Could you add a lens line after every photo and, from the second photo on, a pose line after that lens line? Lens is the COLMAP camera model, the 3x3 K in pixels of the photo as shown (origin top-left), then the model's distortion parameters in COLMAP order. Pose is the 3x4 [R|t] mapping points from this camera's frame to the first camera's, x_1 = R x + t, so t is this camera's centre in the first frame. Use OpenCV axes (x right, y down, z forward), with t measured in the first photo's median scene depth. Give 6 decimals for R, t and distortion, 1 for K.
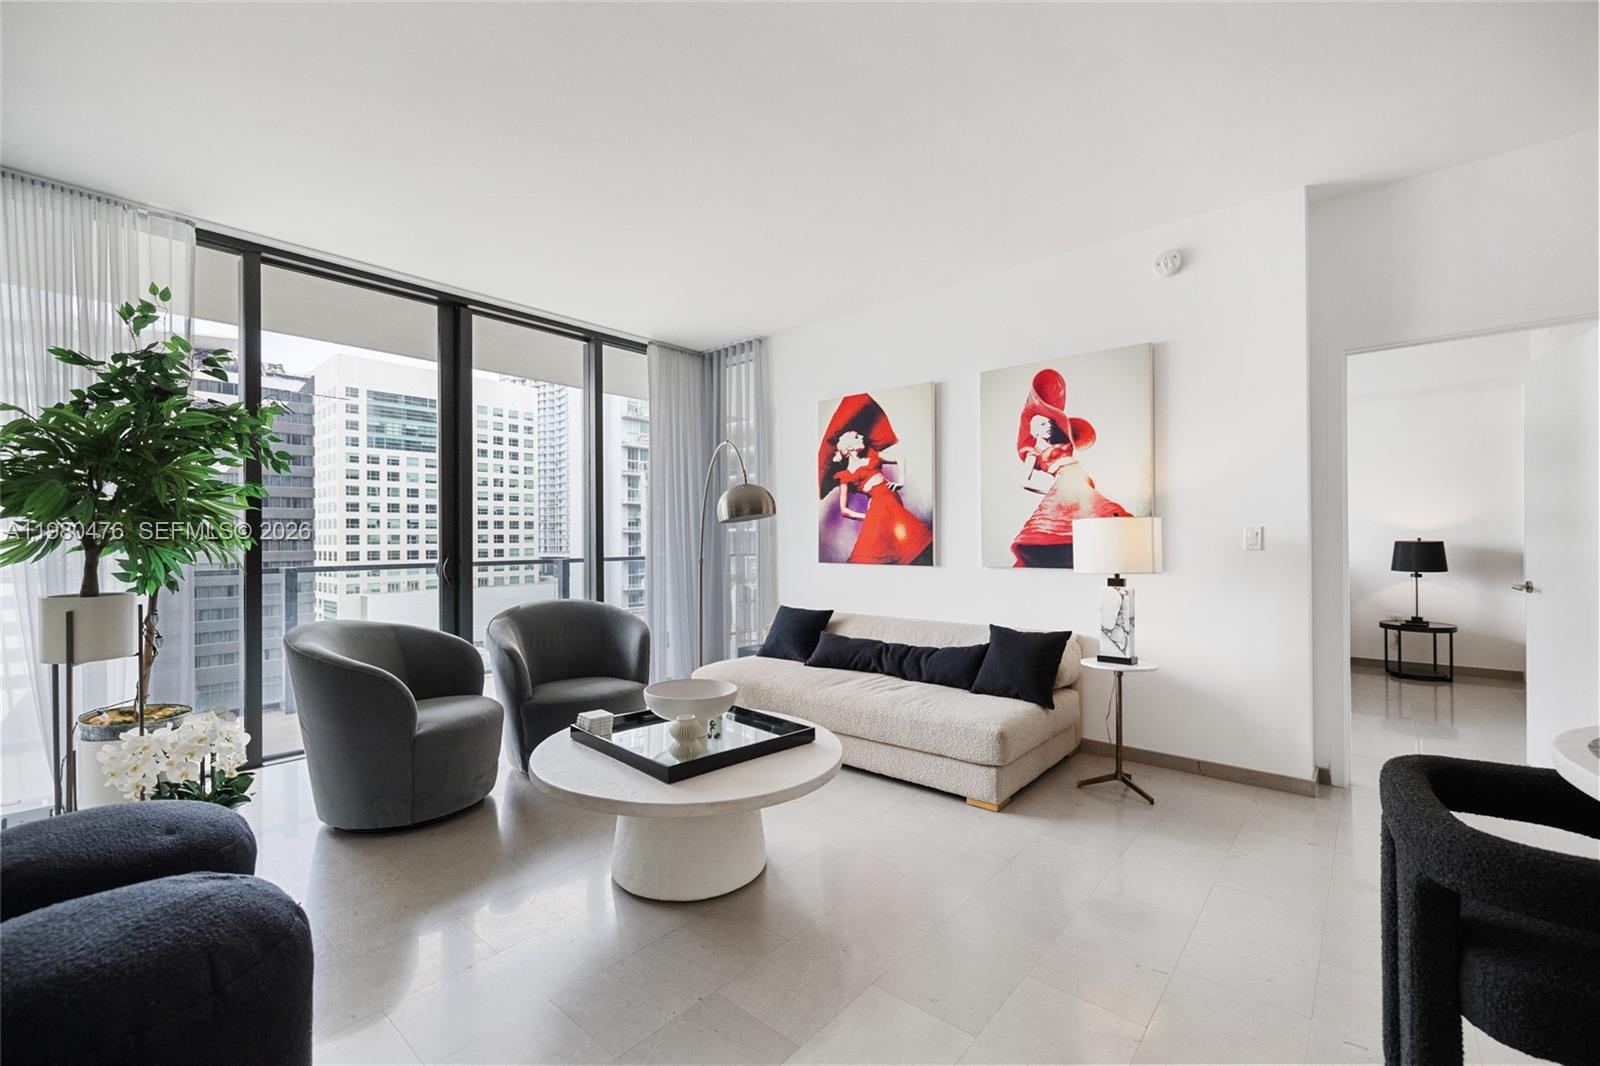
lens RADIAL K [[669.9, 0, 786.0], [0, 669.9, 534.2], [0, 0, 1]] dist [-0.003547, 0.000093]
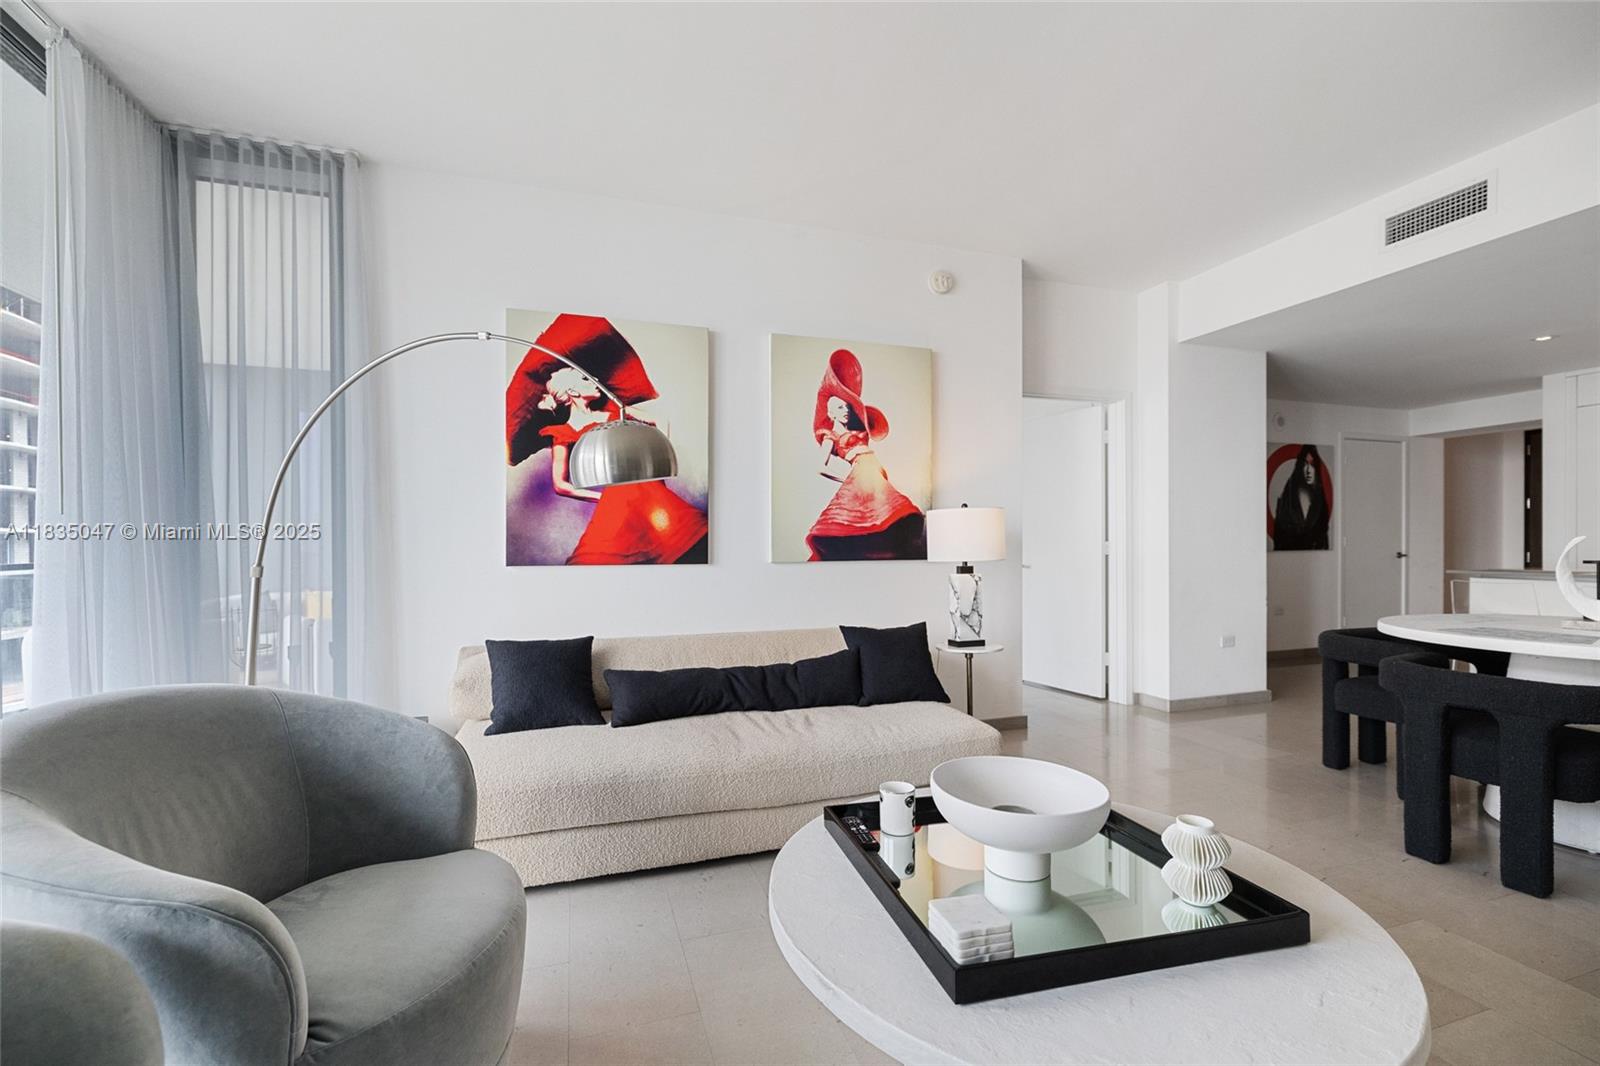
lens RADIAL K [[669.9, 0, 787.6], [0, 669.9, 548.6], [0, 0, 1]] dist [-0.003547, 0.000093]
pose [[0.504351, -0.004978, 0.863484, -0.458724], [-0.003884, 0.999960, 0.008033, 0.025595], [-0.863490, -0.007405, 0.504312, 0.585213]]
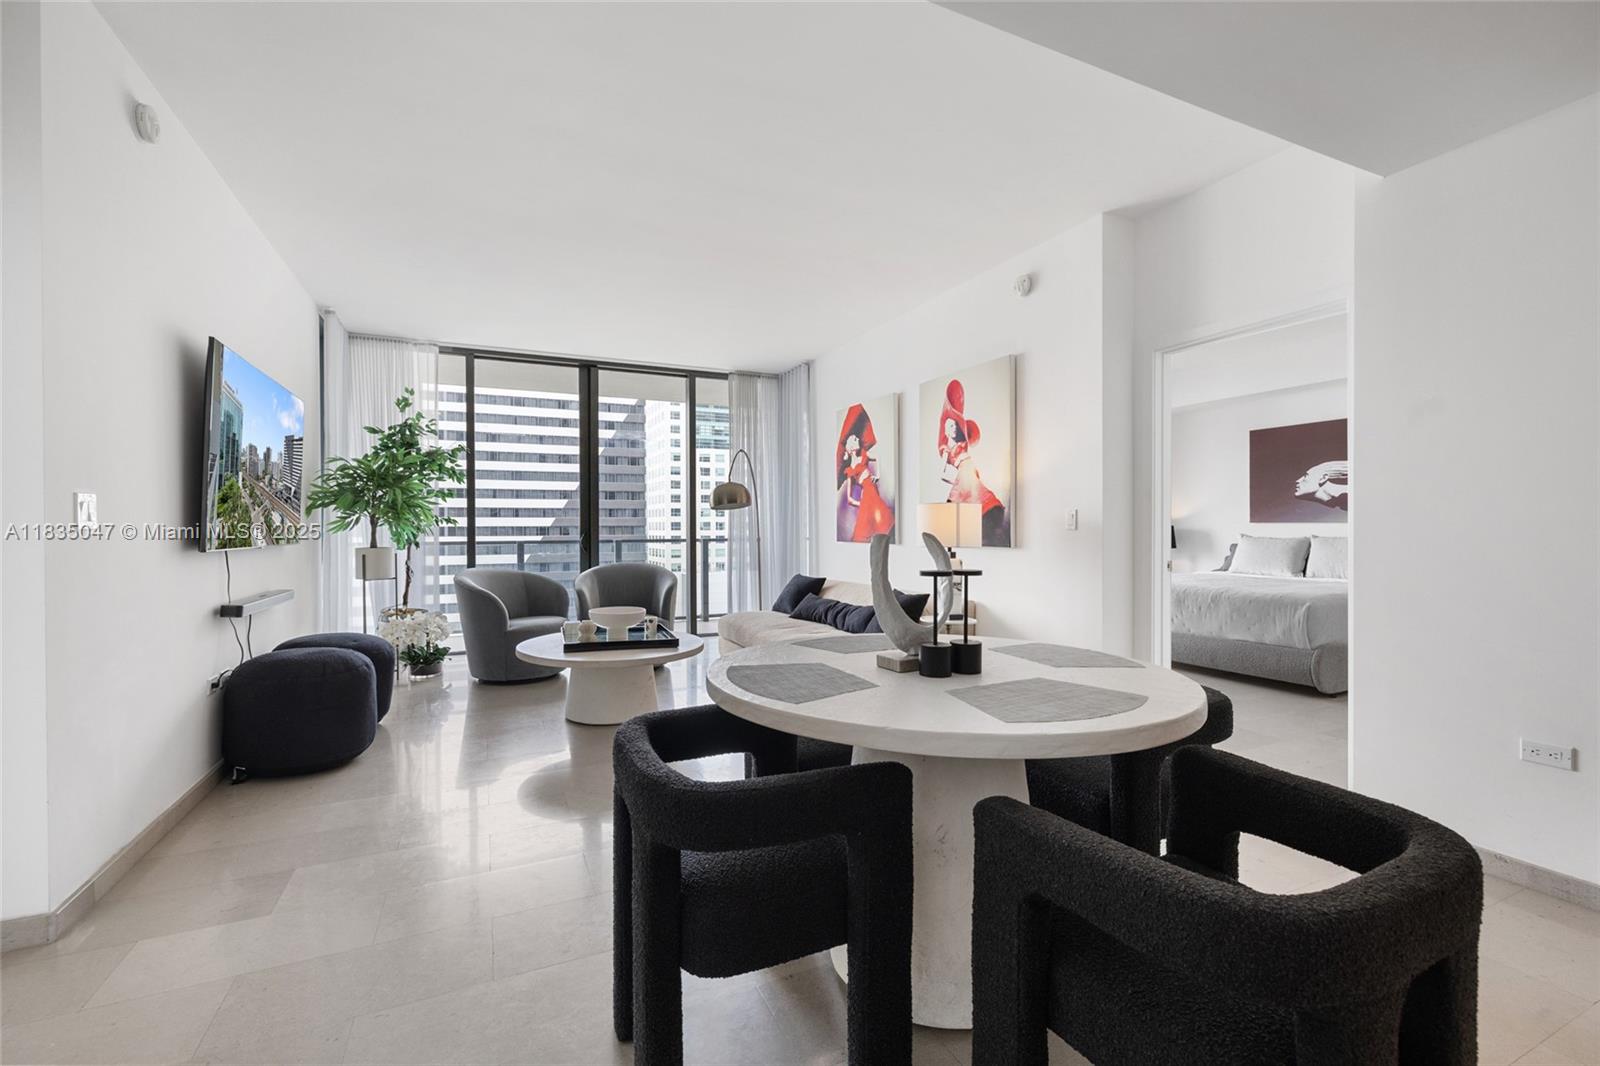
lens RADIAL K [[669.9, 0, 780.6], [0, 669.9, 531.1], [0, 0, 1]] dist [-0.003547, 0.000093]
pose [[0.911104, 0.005678, -0.412137, 0.595630], [0.000116, 0.999902, 0.014031, 0.007755], [0.412176, -0.012832, 0.911014, -0.224478]]
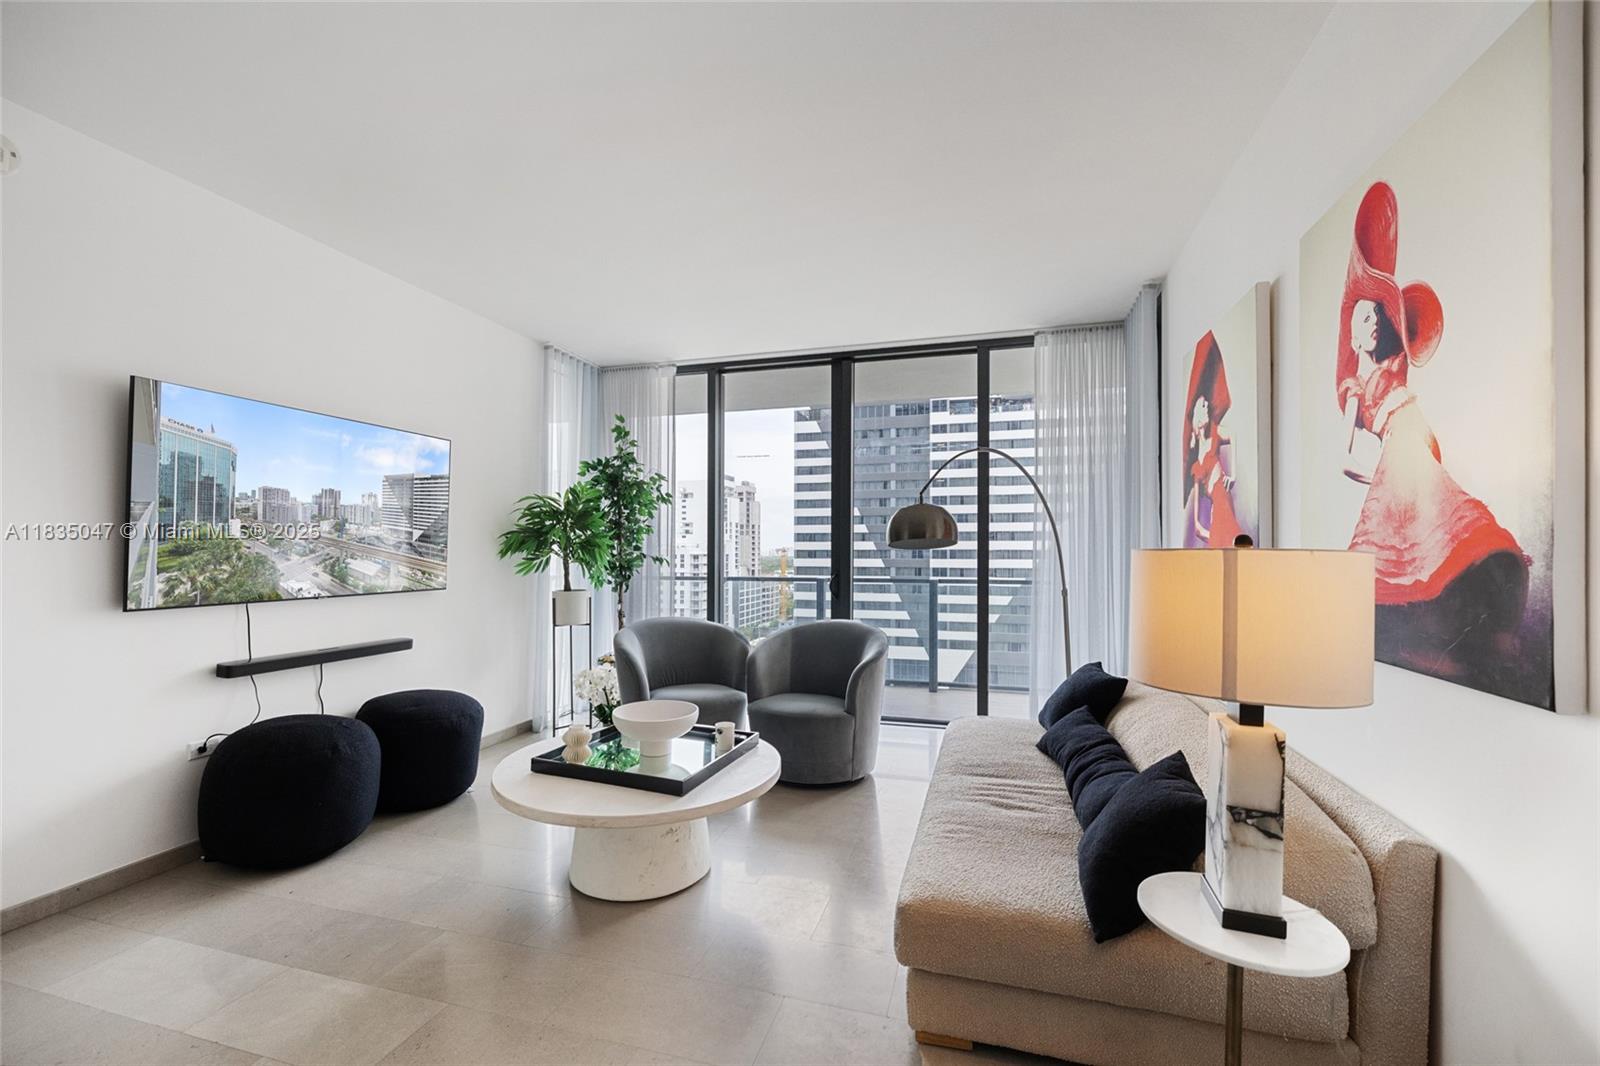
lens RADIAL K [[669.9, 0, 790.4], [0, 669.9, 551.1], [0, 0, 1]] dist [-0.003547, 0.000093]
pose [[0.423278, 0.006540, -0.905976, 0.607861], [0.004509, 0.999946, 0.009325, -0.023086], [0.905989, -0.008032, 0.423225, 0.485856]]
